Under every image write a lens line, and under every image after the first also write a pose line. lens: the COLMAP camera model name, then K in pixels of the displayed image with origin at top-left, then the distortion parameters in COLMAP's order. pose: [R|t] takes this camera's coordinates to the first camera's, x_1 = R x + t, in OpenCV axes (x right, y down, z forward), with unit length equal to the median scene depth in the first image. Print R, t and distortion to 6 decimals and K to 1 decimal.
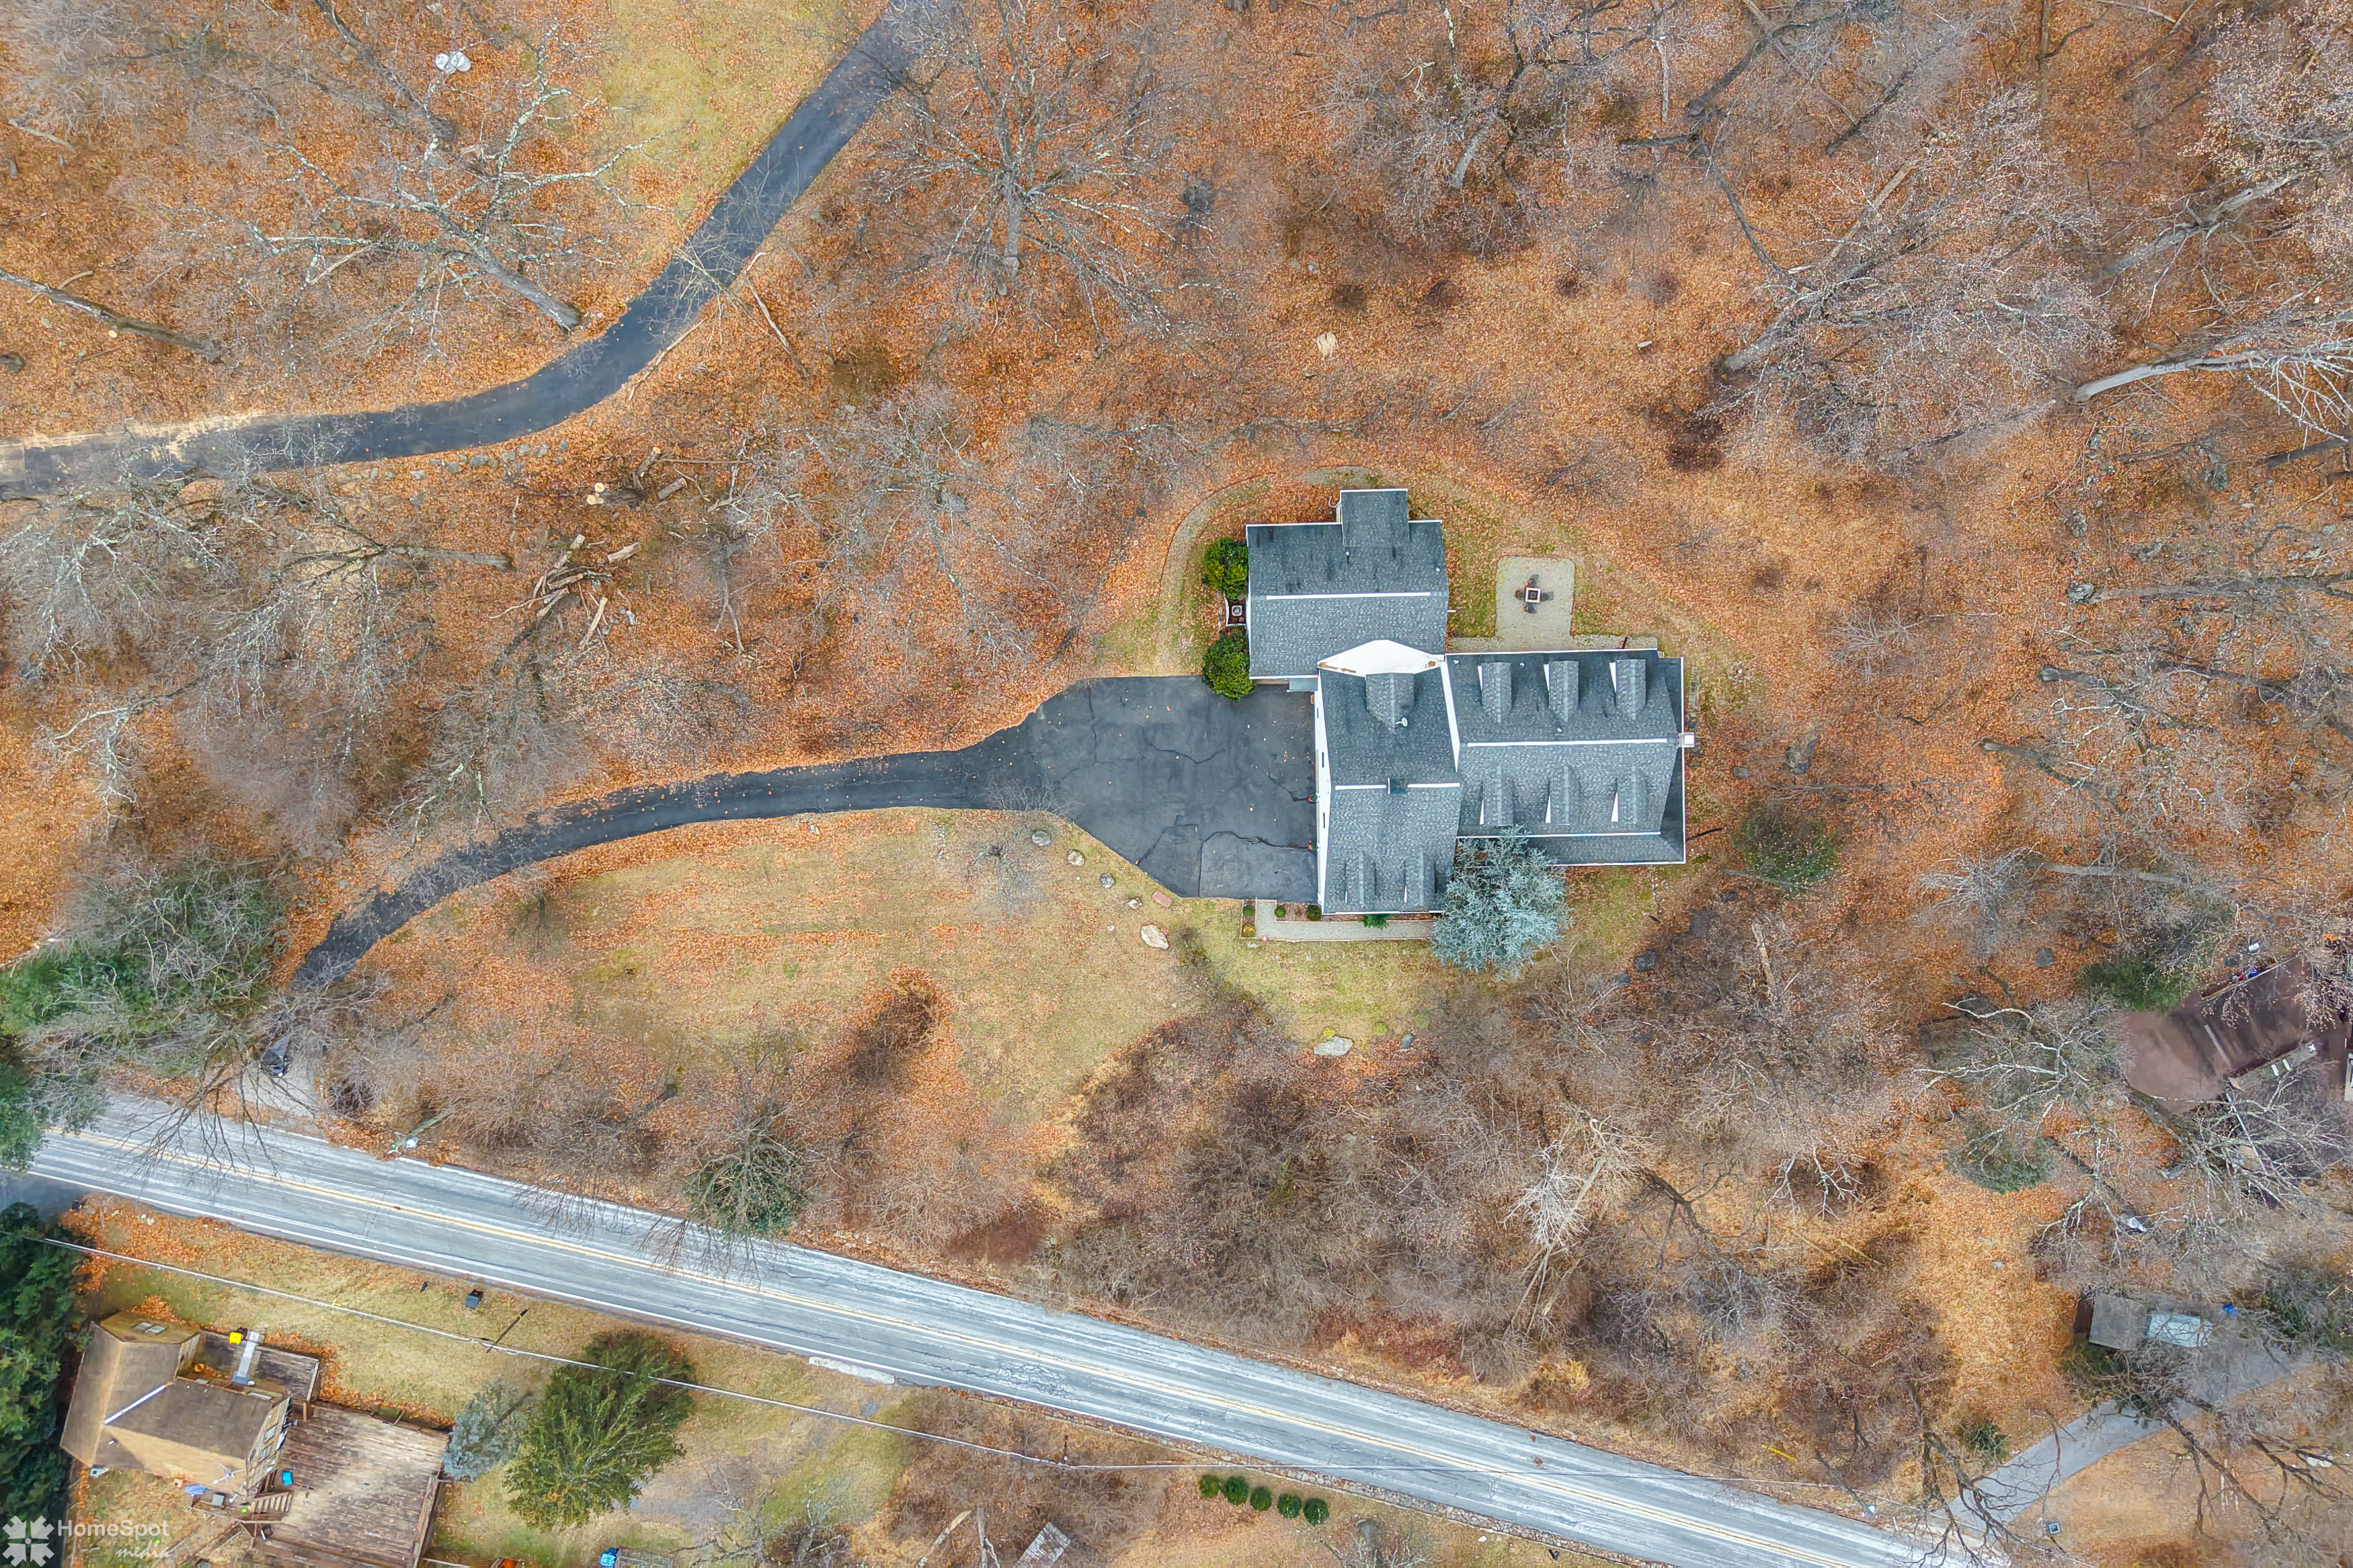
lens RADIAL K [[1930.2, 0, 1176.5], [0, 1930.2, 784.0], [0, 0, 1]] dist [0.177631, -0.238136]
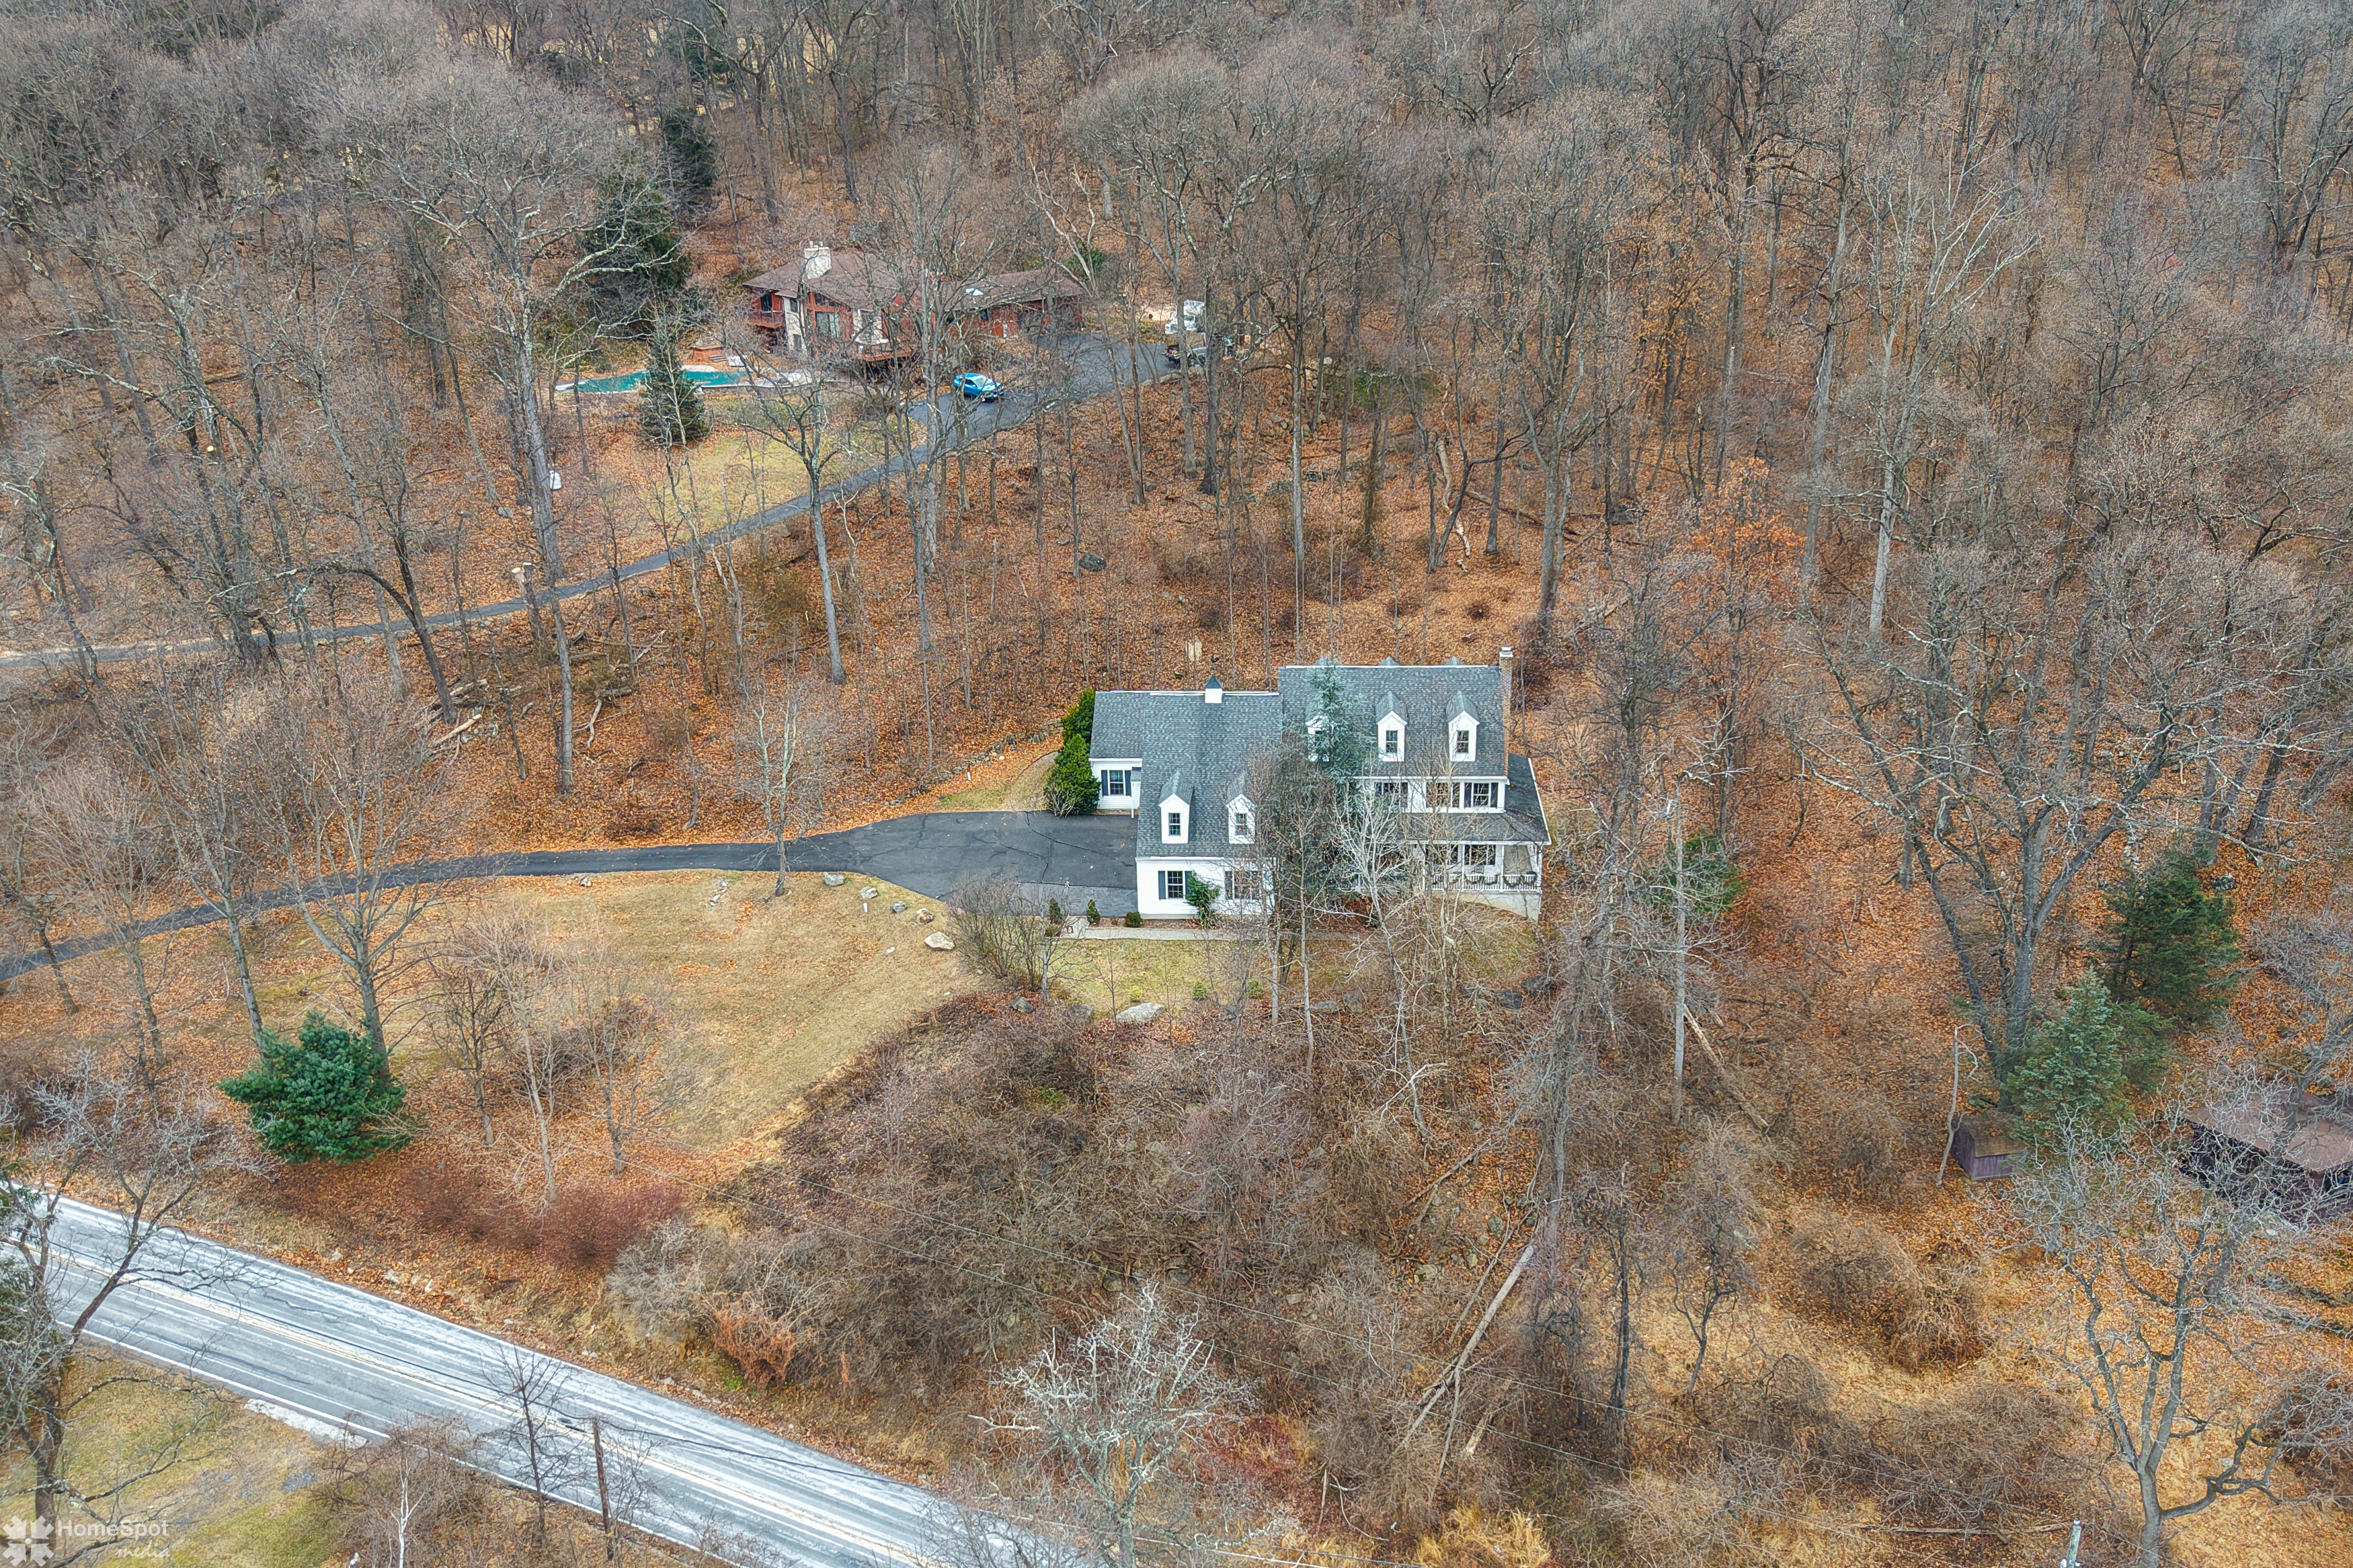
lens RADIAL K [[1930.2, 0, 1176.5], [0, 1930.2, 784.0], [0, 0, 1]] dist [0.177631, -0.238136]
pose [[0.993713, -0.019217, -0.110299, 0.182420], [-0.096292, 0.355938, -0.929535, 0.816717], [0.057123, 0.934312, 0.351850, 0.650783]]
